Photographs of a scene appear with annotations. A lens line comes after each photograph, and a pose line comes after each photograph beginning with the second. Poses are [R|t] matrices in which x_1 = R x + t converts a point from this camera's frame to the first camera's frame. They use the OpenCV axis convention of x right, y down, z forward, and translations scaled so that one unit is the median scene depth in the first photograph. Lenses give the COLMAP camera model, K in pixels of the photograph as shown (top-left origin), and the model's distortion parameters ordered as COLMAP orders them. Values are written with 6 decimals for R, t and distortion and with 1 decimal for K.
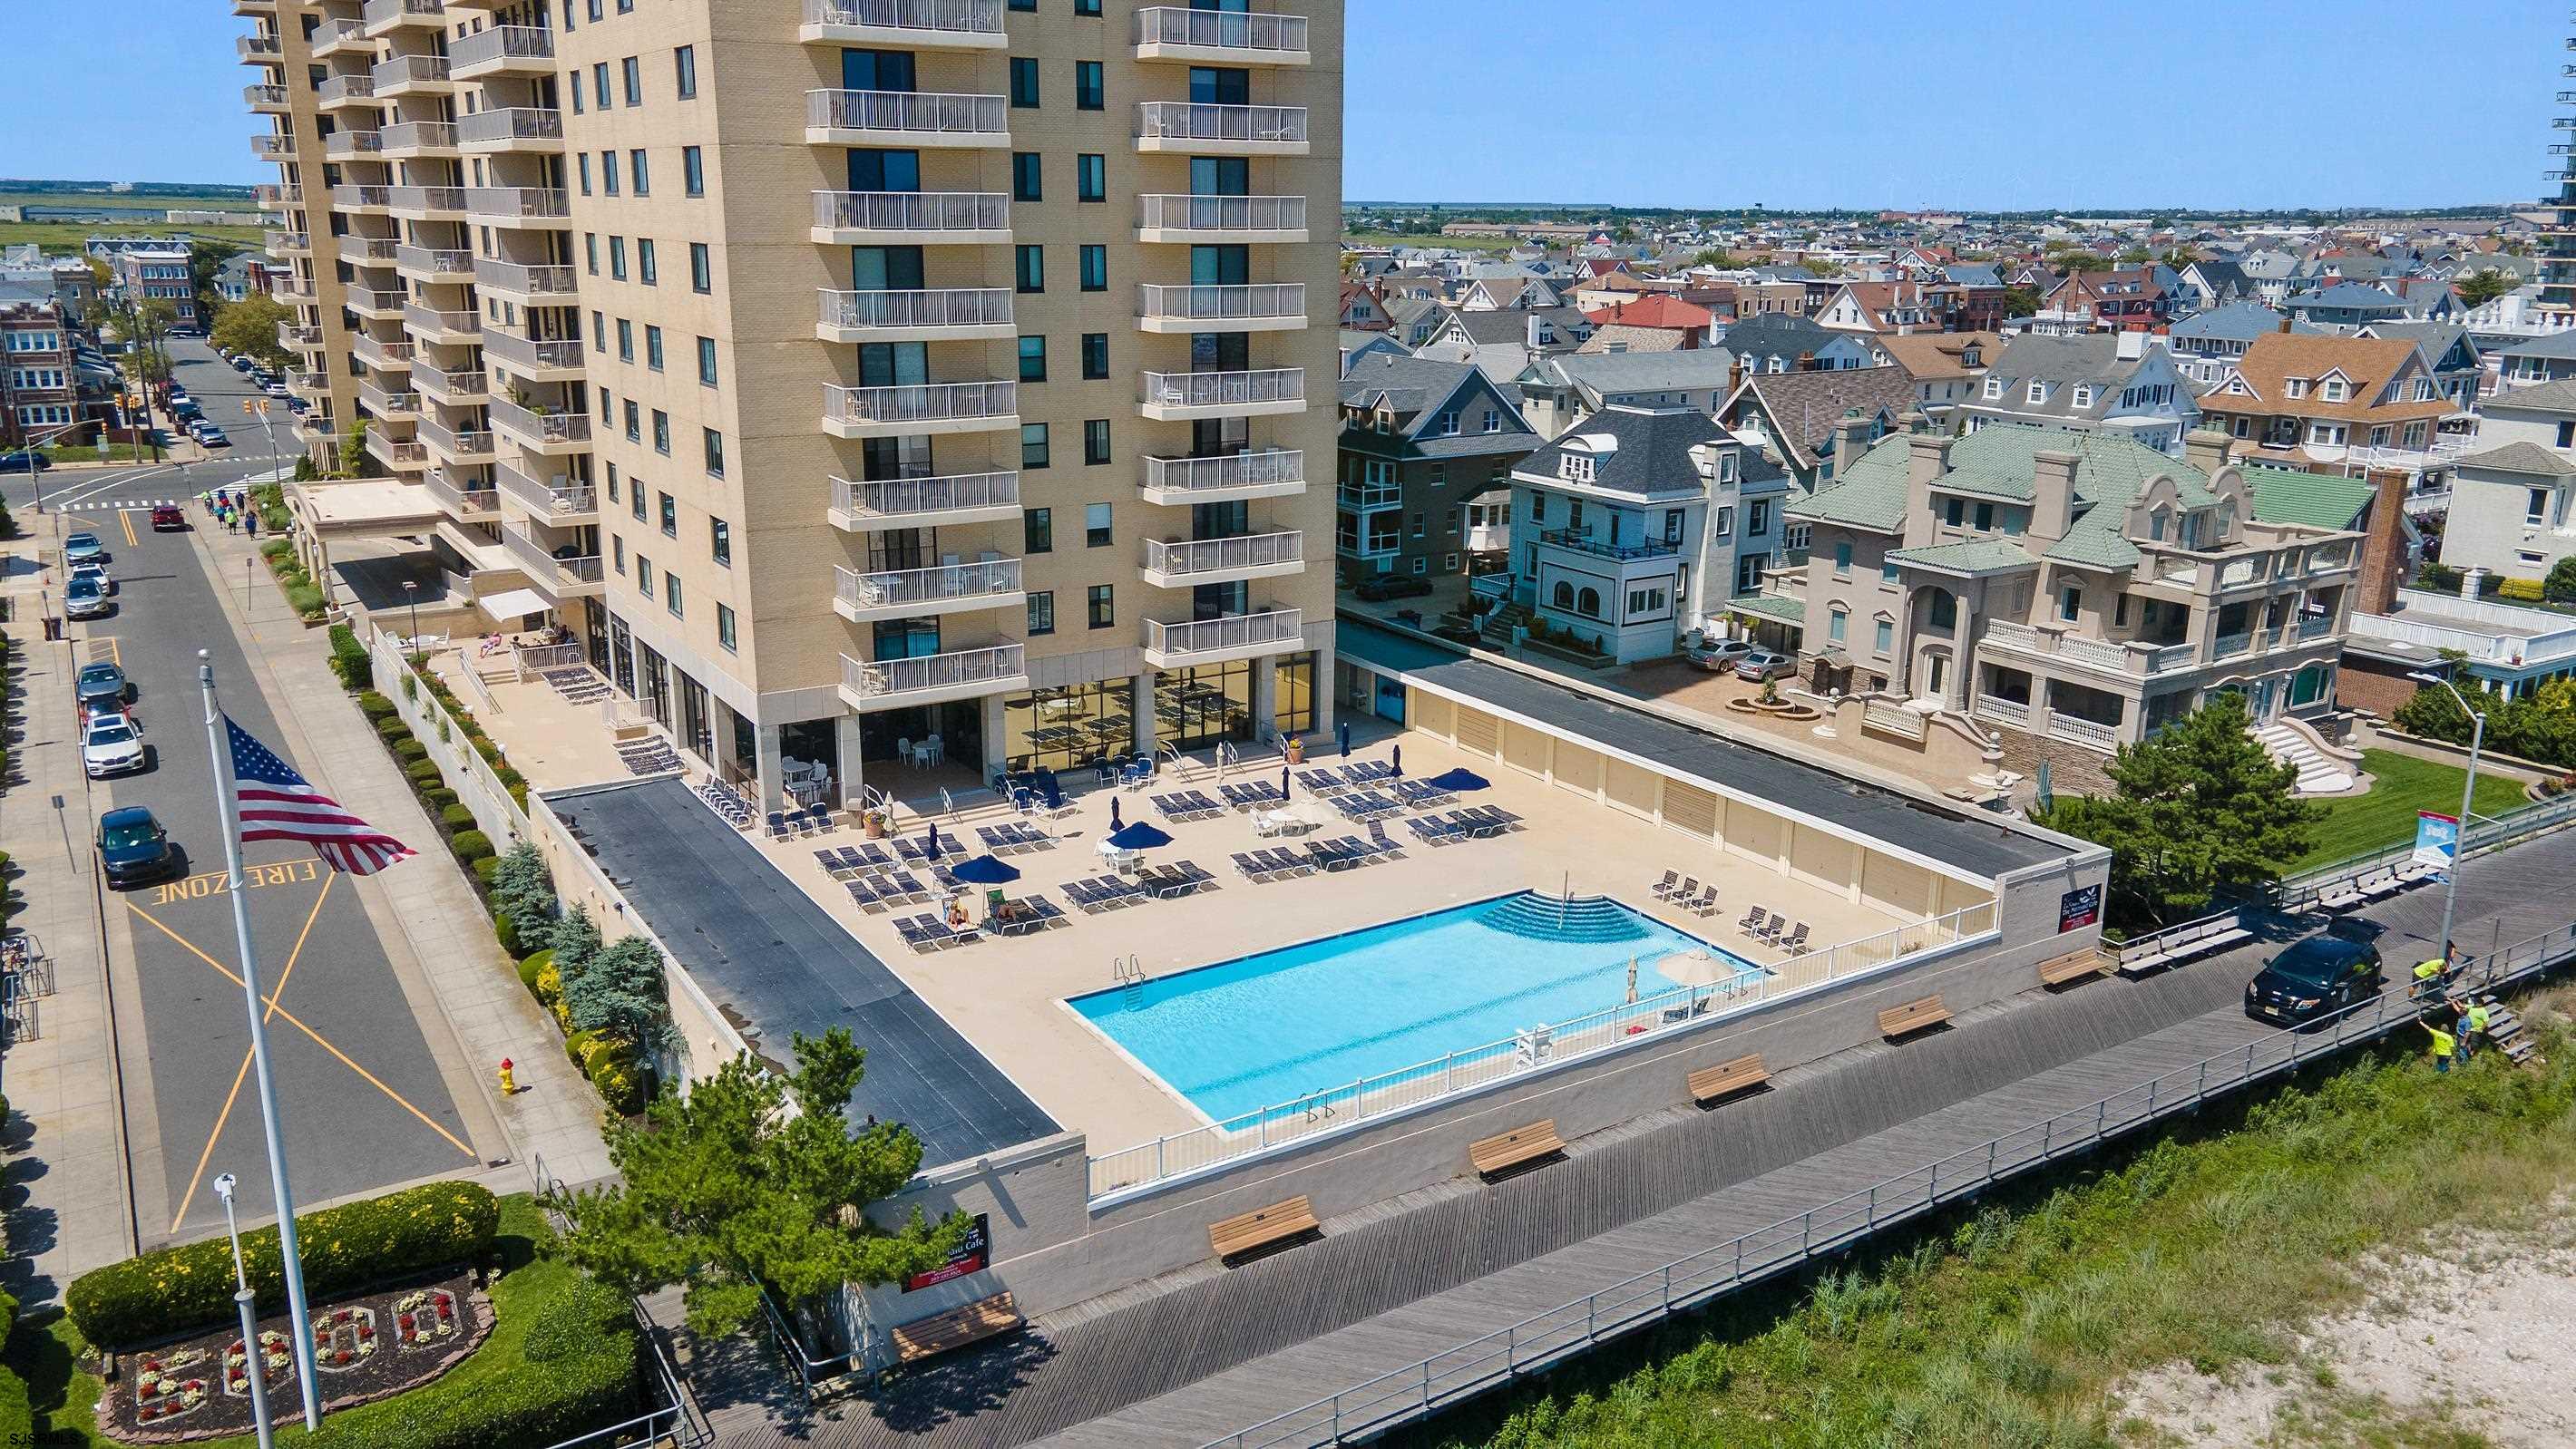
lens RADIAL K [[1891.6, 0, 1302.5], [0, 1891.6, 696.5], [0, 0, 1]] dist [0.018352, 0.037622]
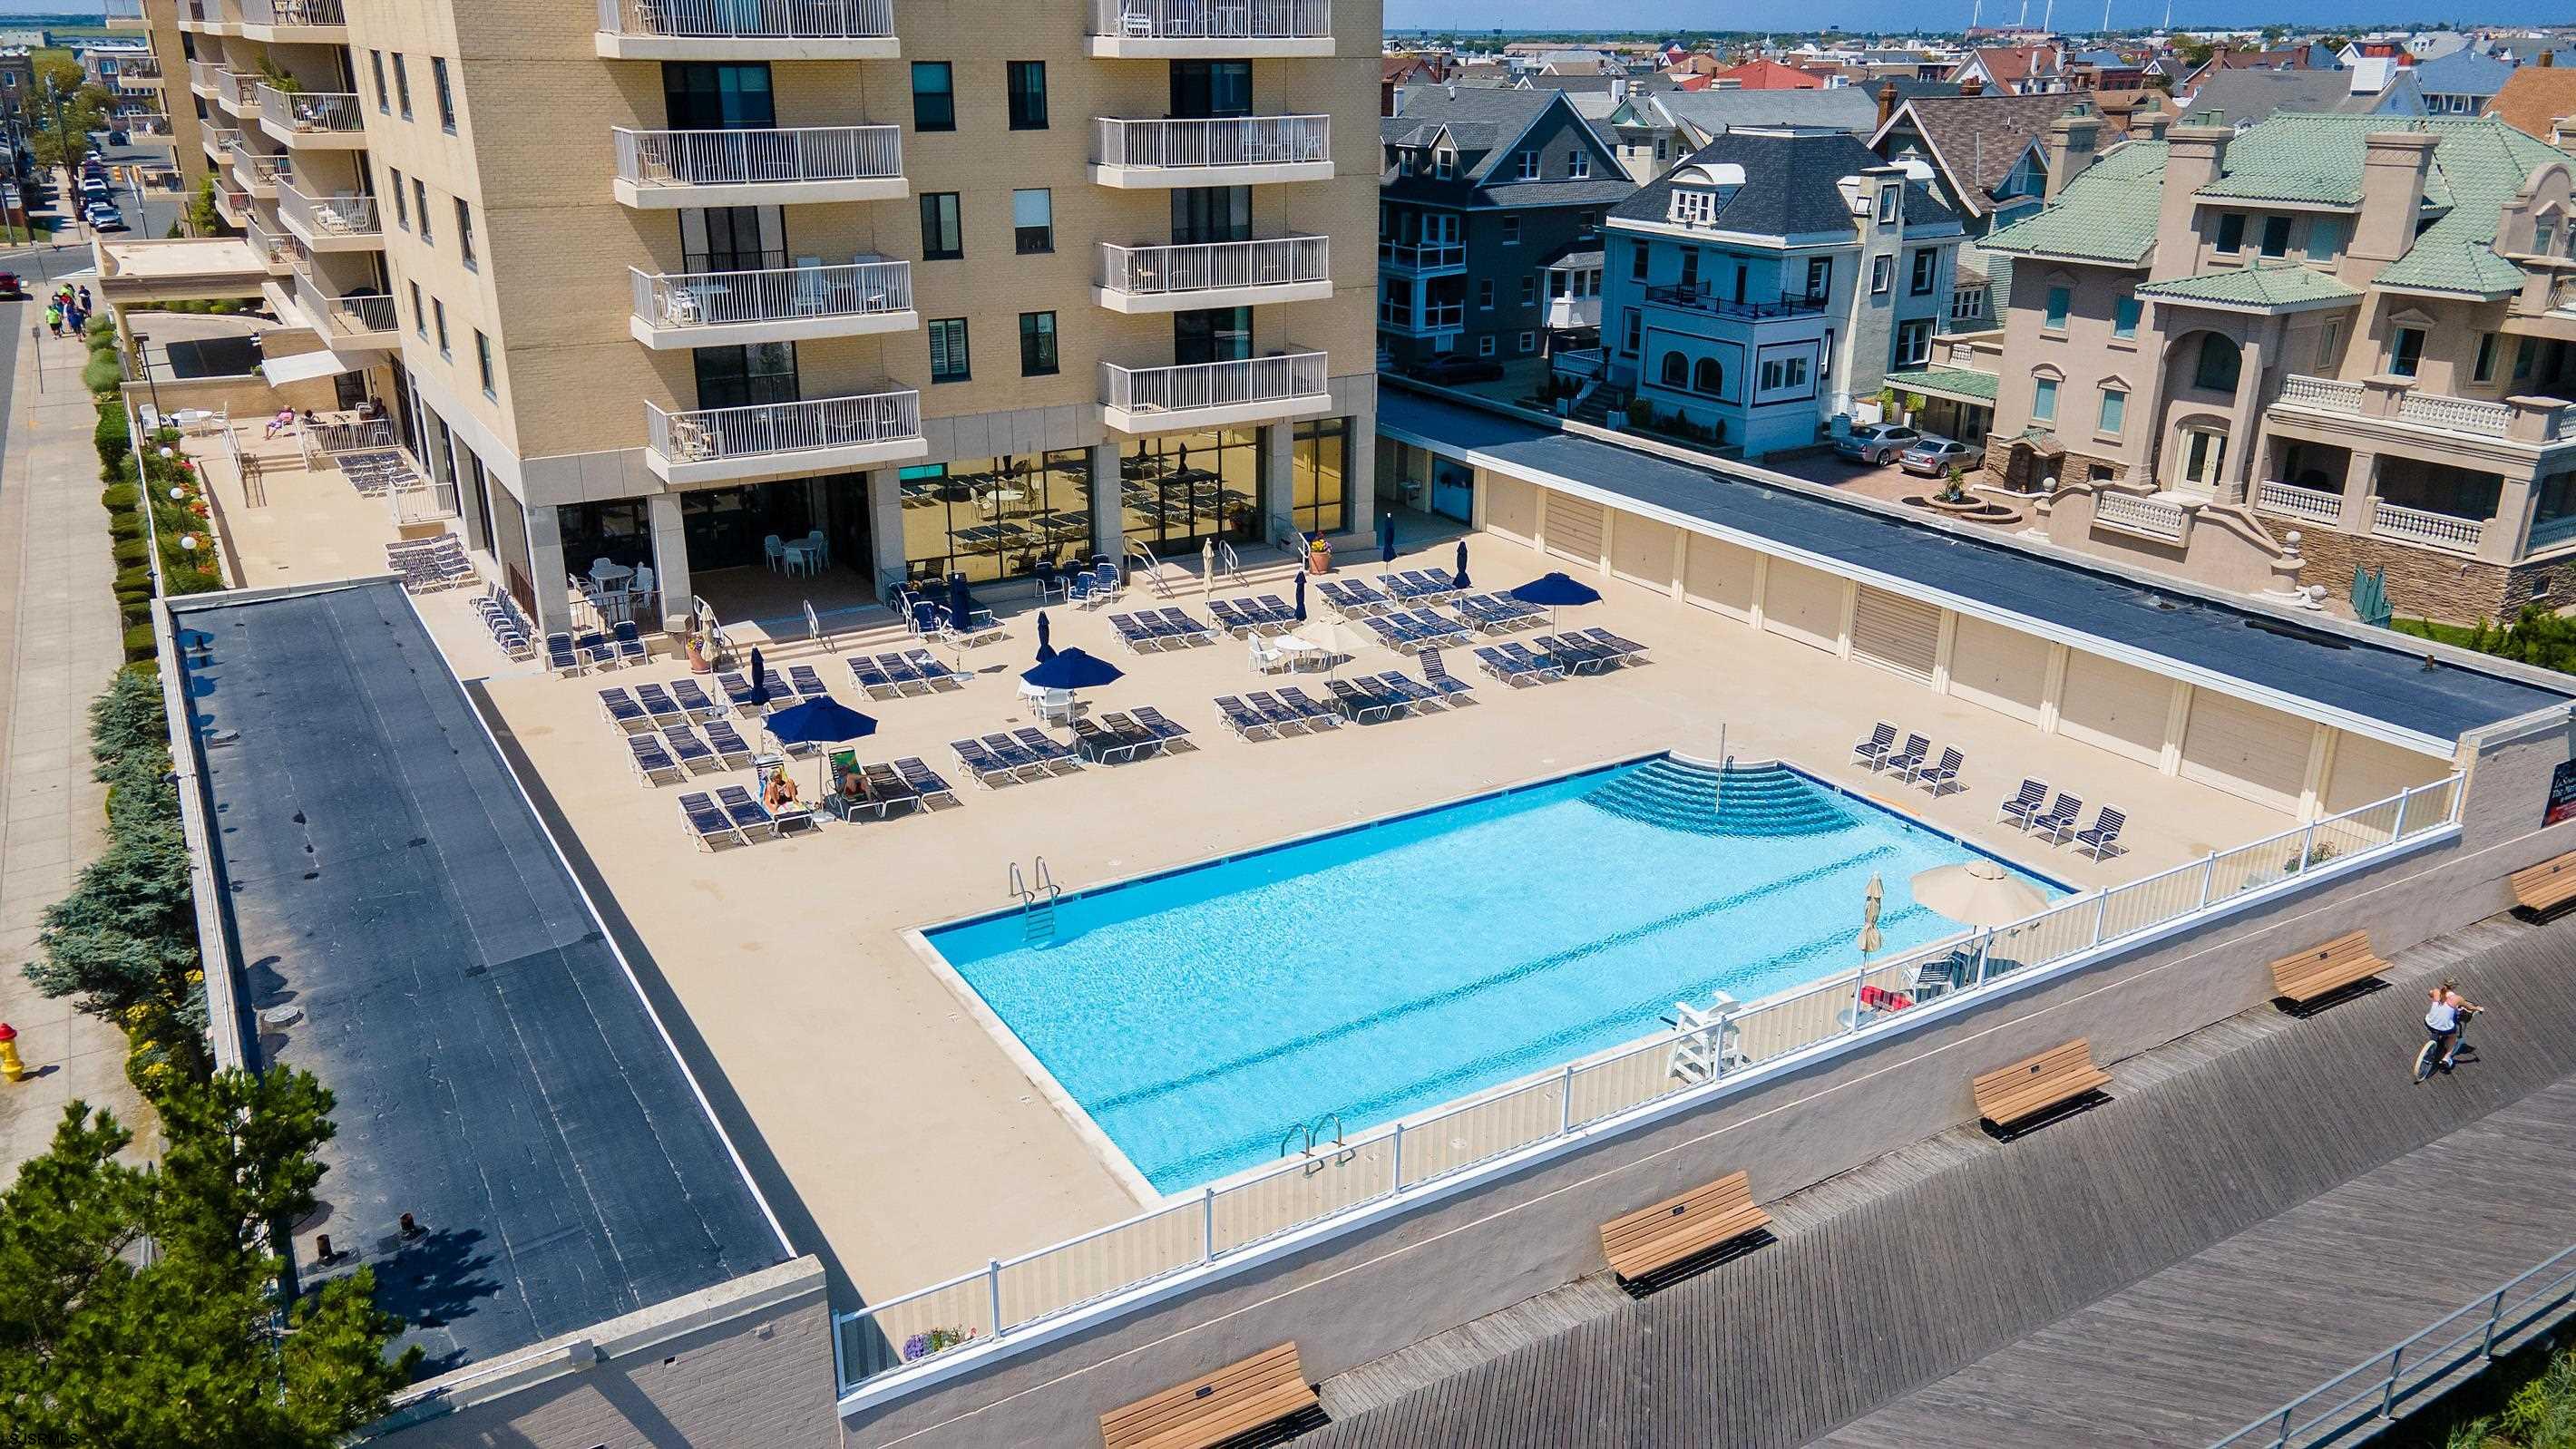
lens RADIAL K [[1891.6, 0, 1310.4], [0, 1891.6, 720.3], [0, 0, 1]] dist [0.018352, 0.037622]
pose [[0.999690, 0.003134, -0.024680, 0.011309], [-0.000816, 0.995630, 0.093385, 0.025783], [0.024865, -0.093336, 0.995324, 0.297621]]
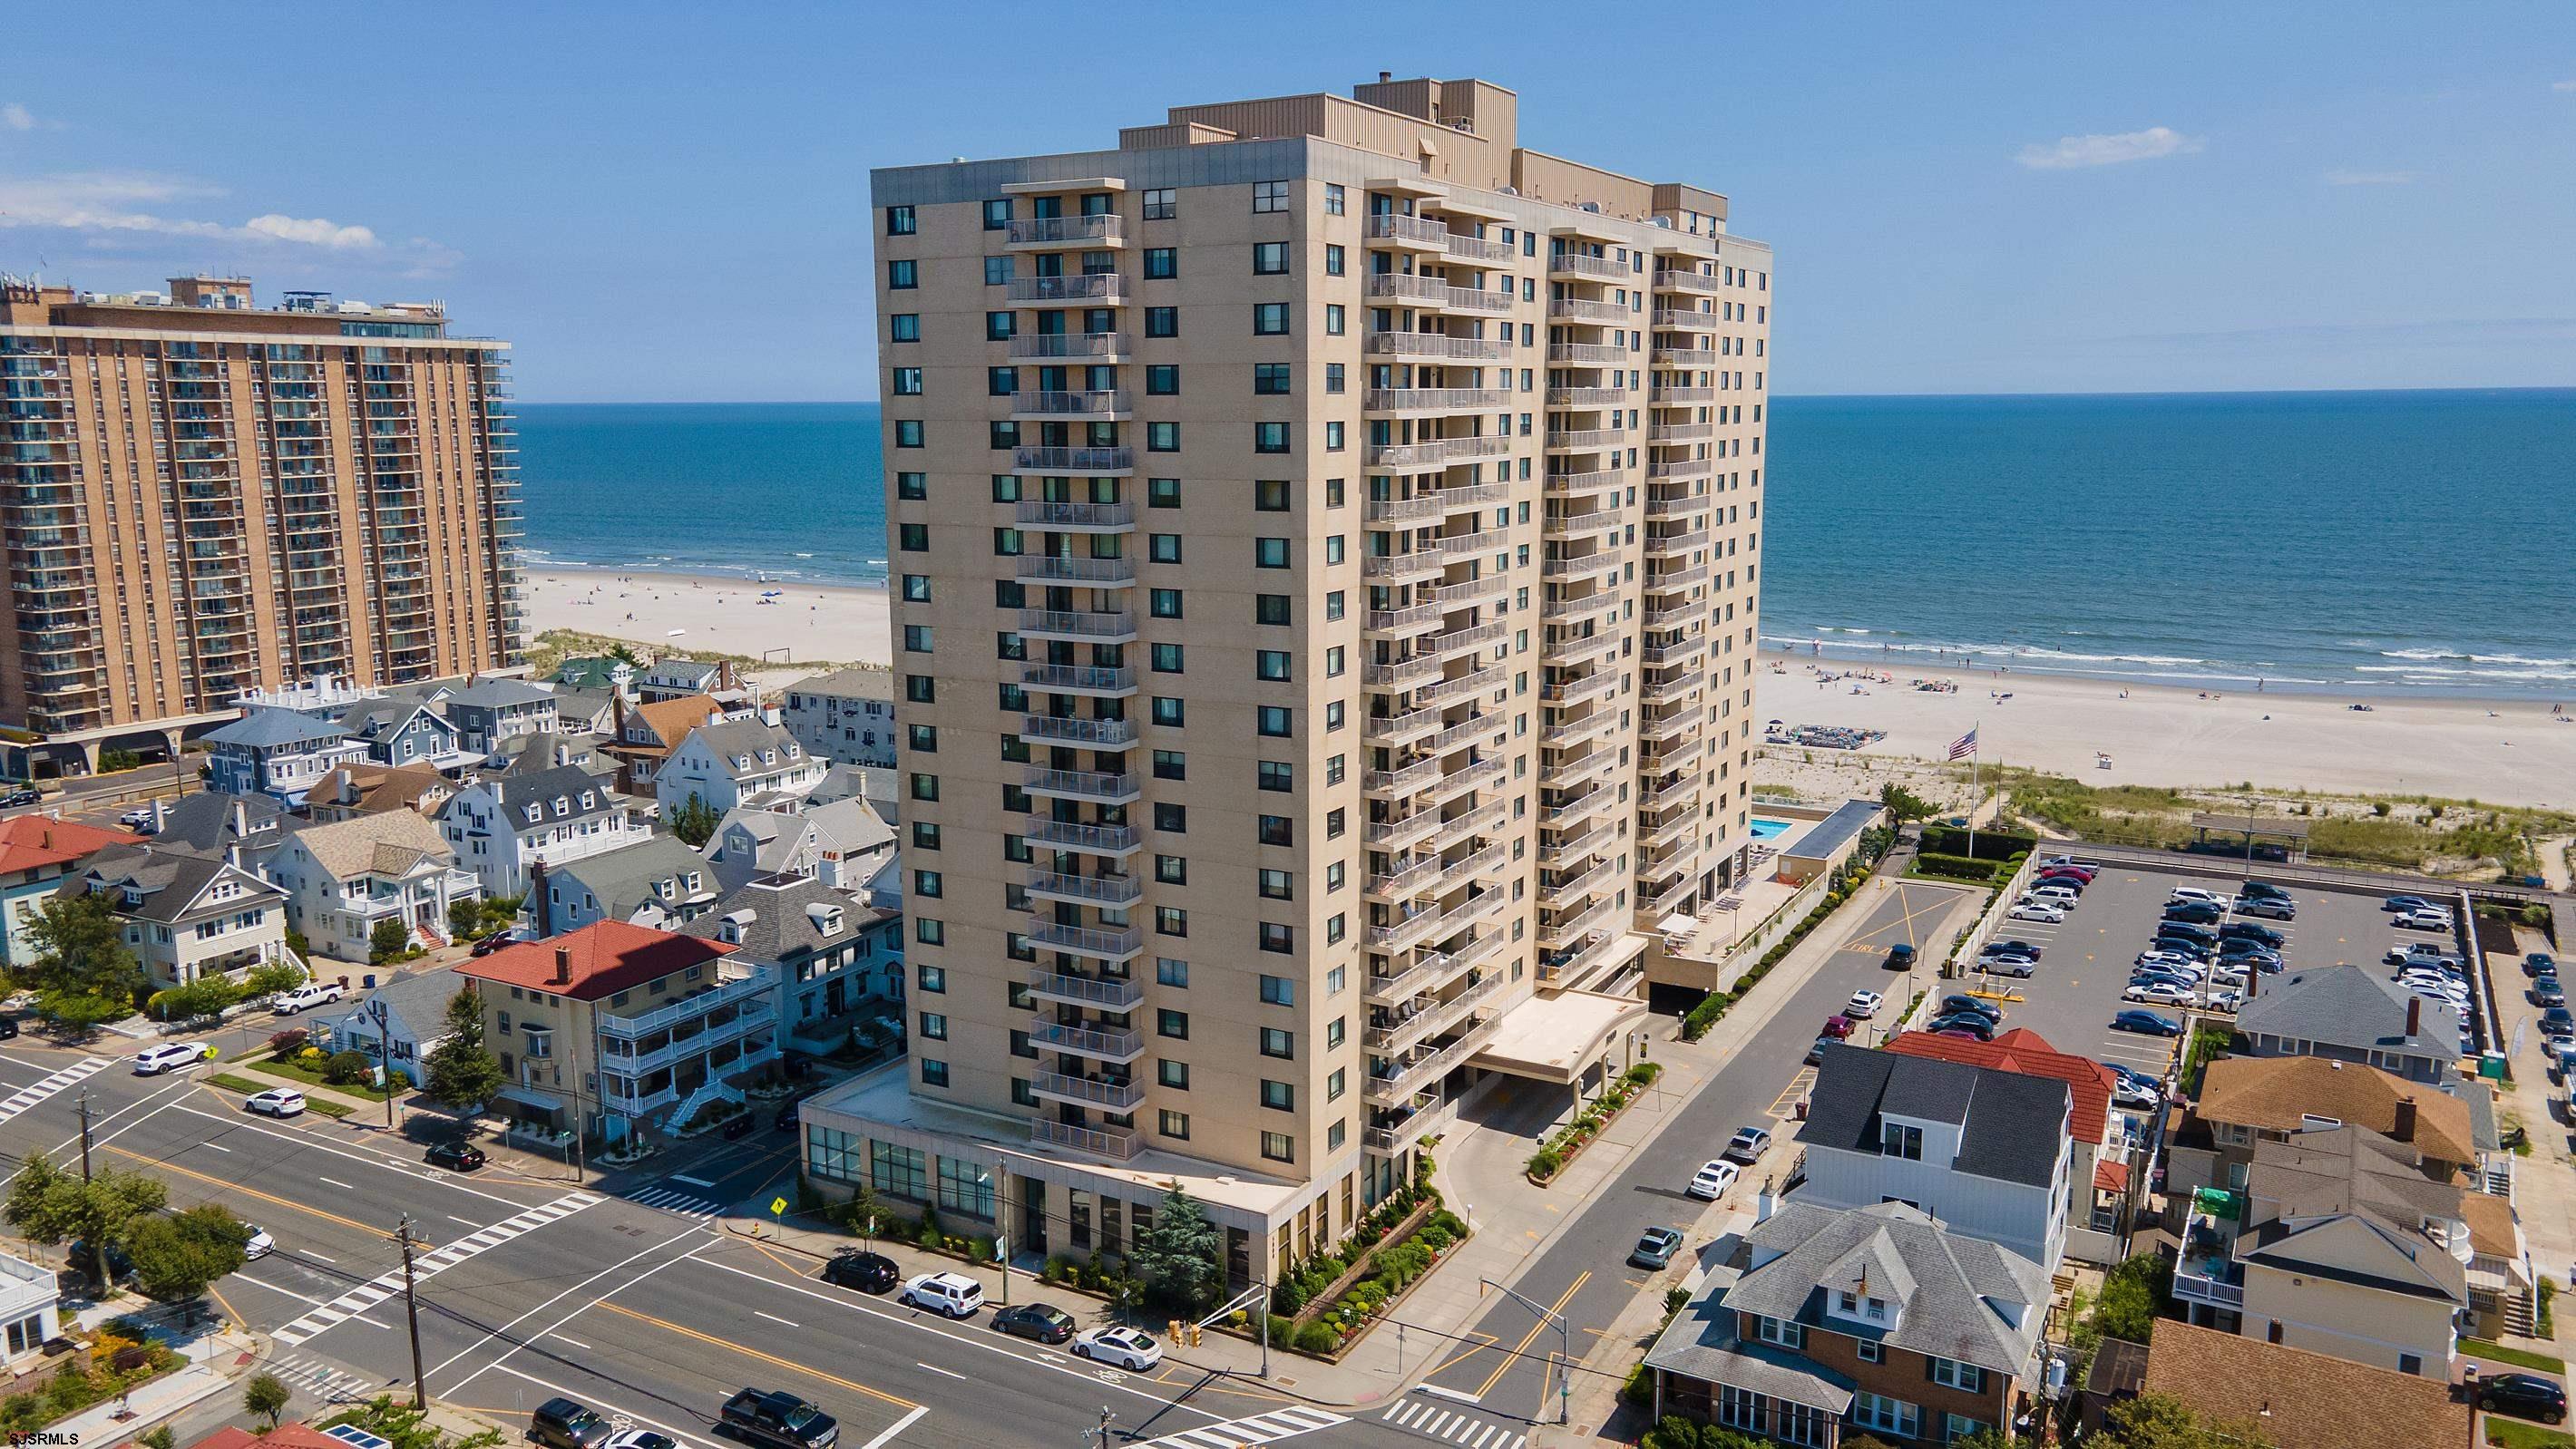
lens RADIAL K [[1891.6, 0, 1299.9], [0, 1891.6, 703.3], [0, 0, 1]] dist [0.018352, 0.037622]
pose [[-0.473638, -0.148506, 0.868109, -2.291255], [0.224536, 0.932749, 0.282069, -1.081776], [-0.851617, 0.328520, -0.408441, 2.516526]]
